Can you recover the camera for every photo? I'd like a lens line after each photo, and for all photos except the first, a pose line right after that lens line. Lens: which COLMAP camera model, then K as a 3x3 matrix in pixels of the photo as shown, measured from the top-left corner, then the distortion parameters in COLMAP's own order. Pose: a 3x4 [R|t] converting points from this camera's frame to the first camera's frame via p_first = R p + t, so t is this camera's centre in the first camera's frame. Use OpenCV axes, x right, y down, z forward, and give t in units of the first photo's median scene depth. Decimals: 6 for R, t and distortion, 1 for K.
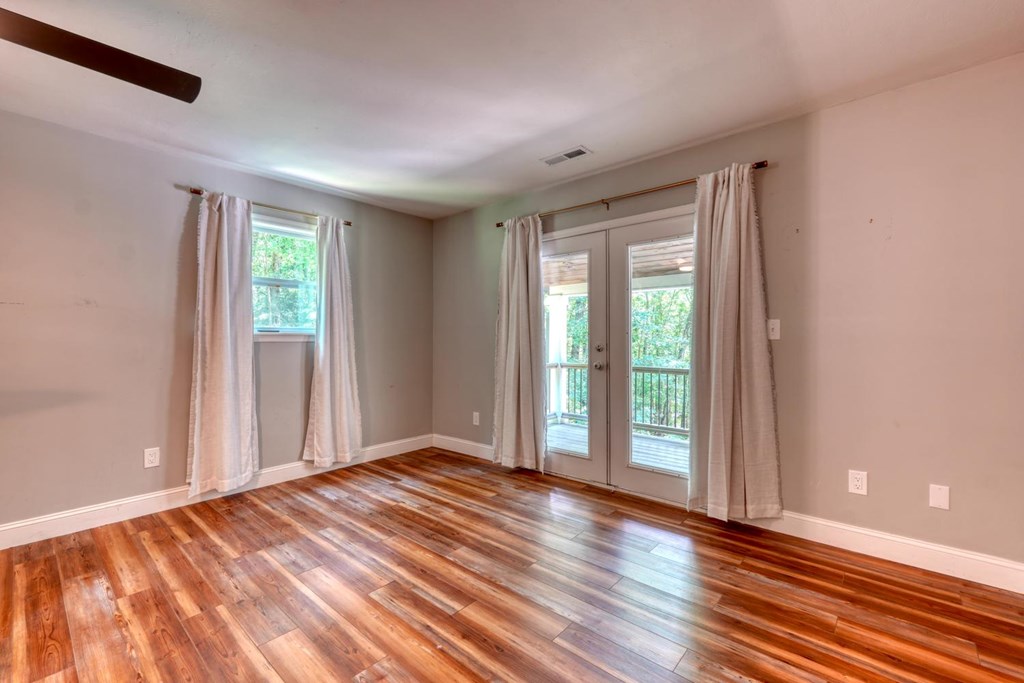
lens RADIAL K [[433.6, 0, 509.5], [0, 433.6, 337.8], [0, 0, 1]] dist [-0.004228, 0.003087]
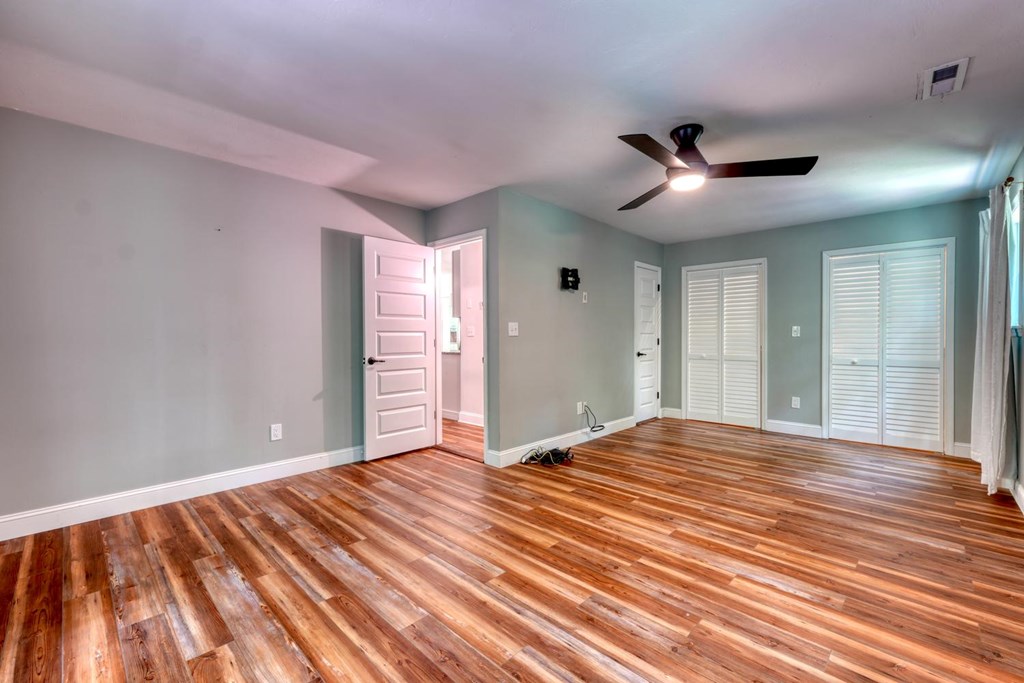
lens RADIAL K [[433.6, 0, 513.8], [0, 433.6, 339.7], [0, 0, 1]] dist [-0.004228, 0.003087]
pose [[-0.999161, 0.003745, 0.040795, -0.310402], [0.004007, 0.999972, 0.006358, 0.008040], [-0.040770, 0.006516, -0.999147, 1.633600]]
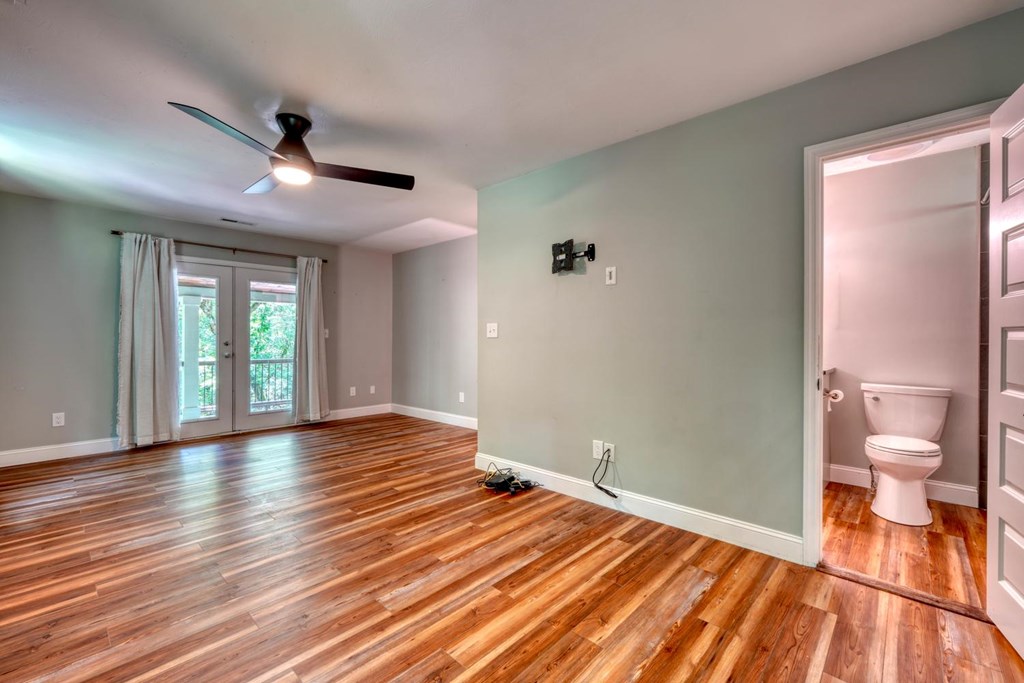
lens RADIAL K [[433.6, 0, 510.9], [0, 433.6, 341.9], [0, 0, 1]] dist [-0.004228, 0.003087]
pose [[0.026792, -0.004939, 0.999629, -1.738940], [-0.003414, 0.999982, 0.005032, 0.011138], [-0.999635, -0.003547, 0.026775, -0.047172]]
